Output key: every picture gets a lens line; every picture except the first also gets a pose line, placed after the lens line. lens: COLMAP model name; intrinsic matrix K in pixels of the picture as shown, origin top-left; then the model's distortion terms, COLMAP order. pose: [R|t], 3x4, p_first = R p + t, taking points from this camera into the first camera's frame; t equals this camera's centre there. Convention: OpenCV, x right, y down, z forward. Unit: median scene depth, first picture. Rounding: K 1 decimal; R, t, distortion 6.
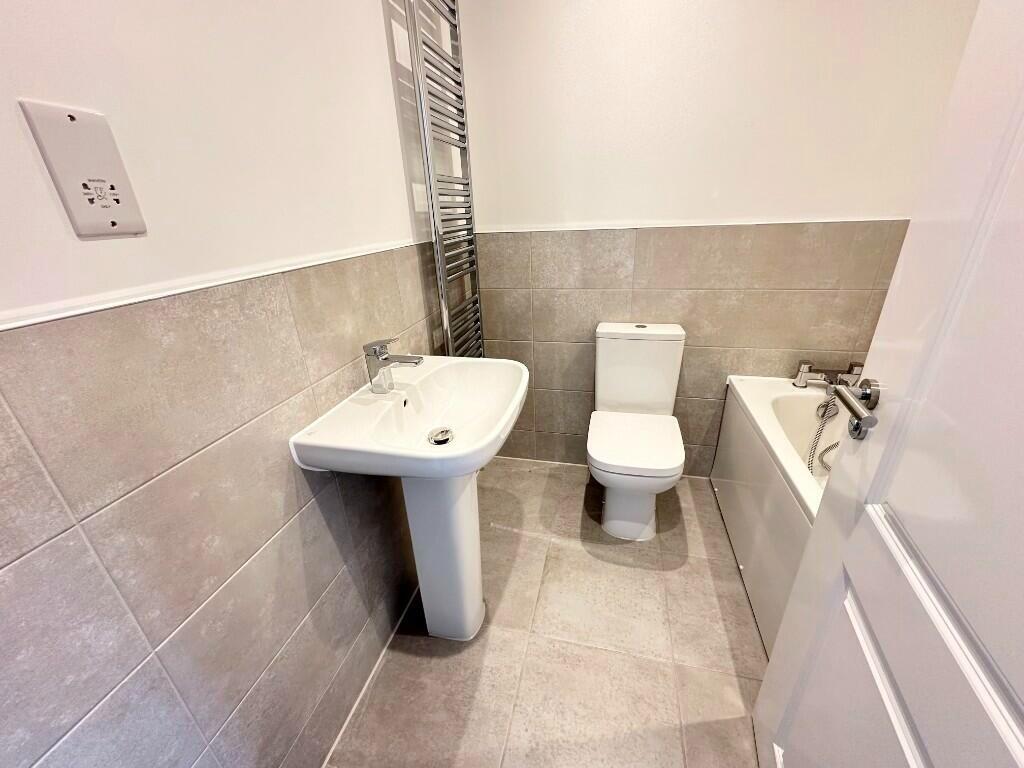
lens RADIAL K [[409.6, 0, 514.1], [0, 409.6, 385.3], [0, 0, 1]] dist [0.003054, 0.000523]
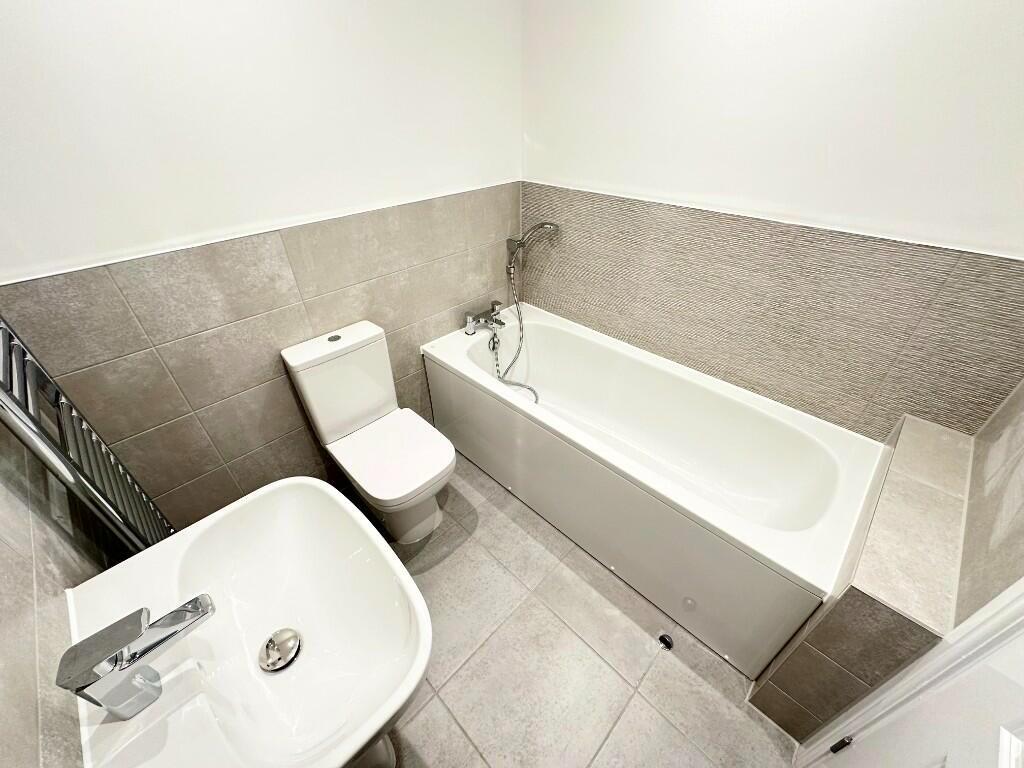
lens RADIAL K [[409.6, 0, 514.1], [0, 409.6, 384.5], [0, 0, 1]] dist [0.003054, 0.000523]
pose [[0.517373, -0.473219, 0.713014, -0.166806], [0.333191, 0.878838, 0.341507, -0.234601], [-0.788232, 0.060884, 0.612360, 0.173051]]
